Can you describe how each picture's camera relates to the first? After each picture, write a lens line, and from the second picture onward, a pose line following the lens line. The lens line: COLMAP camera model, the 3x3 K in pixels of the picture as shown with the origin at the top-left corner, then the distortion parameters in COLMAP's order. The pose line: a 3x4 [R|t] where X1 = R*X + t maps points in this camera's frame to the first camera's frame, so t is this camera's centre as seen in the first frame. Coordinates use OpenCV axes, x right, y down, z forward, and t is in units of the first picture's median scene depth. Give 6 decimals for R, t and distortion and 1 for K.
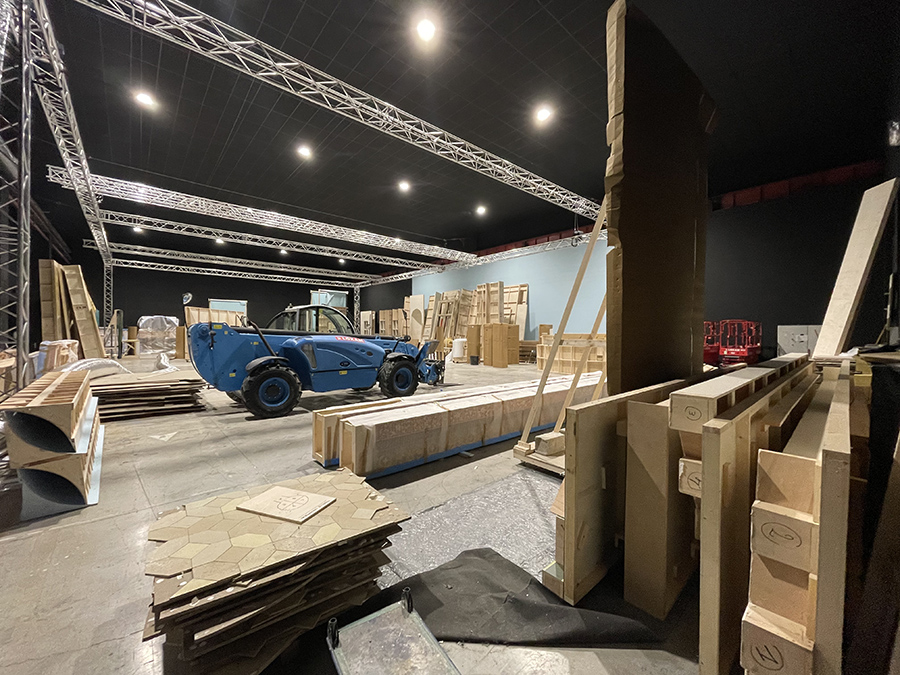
lens RADIAL K [[366.2, 0, 445.3], [0, 366.2, 340.4], [0, 0, 1]] dist [0.010640, 0.000079]
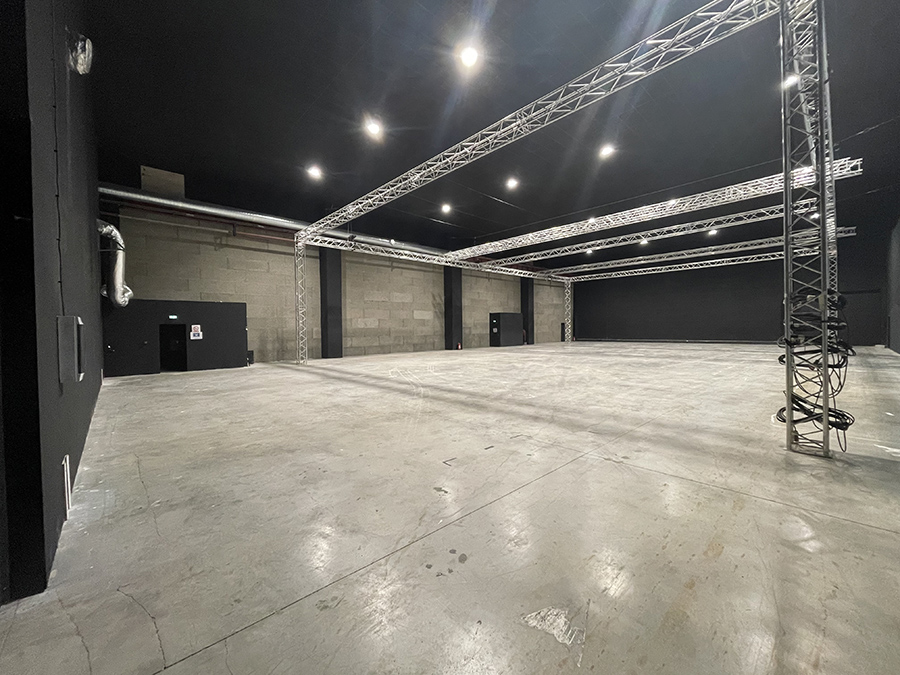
lens RADIAL K [[366.2, 0, 447.8], [0, 366.2, 332.2], [0, 0, 1]] dist [0.010640, 0.000079]
pose [[0.049249, 0.001318, -0.998786, 0.314101], [-0.004768, 0.999988, 0.001084, -0.002803], [0.998775, 0.004709, 0.049255, 0.266128]]
